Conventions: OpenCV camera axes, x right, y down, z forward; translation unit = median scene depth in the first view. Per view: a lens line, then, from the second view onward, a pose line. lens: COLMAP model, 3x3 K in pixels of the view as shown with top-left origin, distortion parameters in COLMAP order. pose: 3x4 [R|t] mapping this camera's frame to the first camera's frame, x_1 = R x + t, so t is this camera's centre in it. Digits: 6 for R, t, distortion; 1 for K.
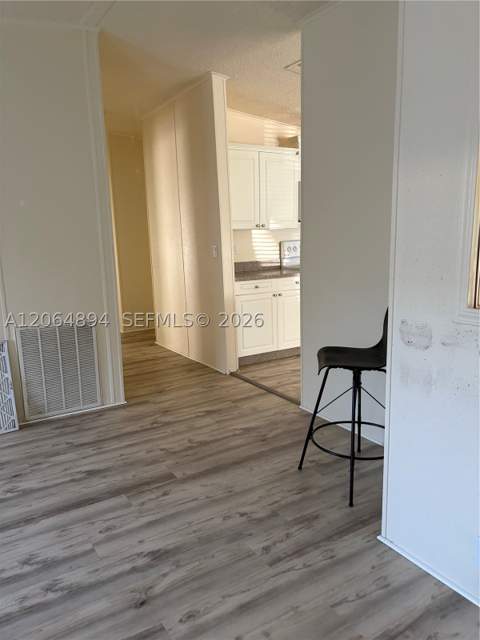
lens RADIAL K [[485.0, 0, 240.0], [0, 485.0, 320.0], [0, 0, 1]] dist [0.056890, -0.067275]
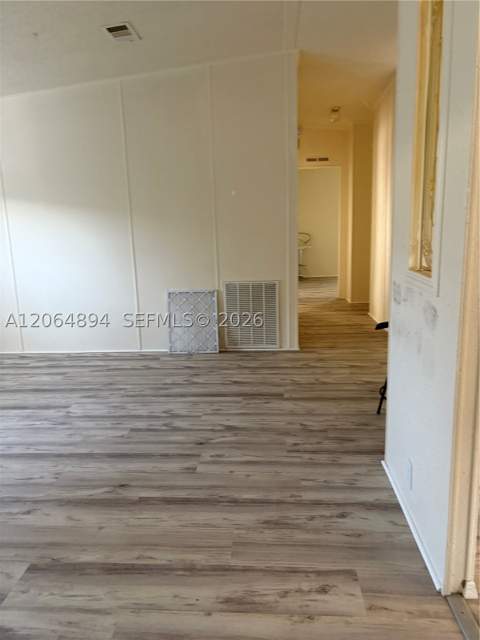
lens RADIAL K [[485.0, 0, 240.0], [0, 485.0, 320.0], [0, 0, 1]] dist [0.056890, -0.067275]
pose [[0.810091, 0.115799, -0.574754, 0.397529], [-0.094934, 0.993272, 0.066316, 0.029526], [0.578567, 0.000841, 0.815635, -0.116520]]
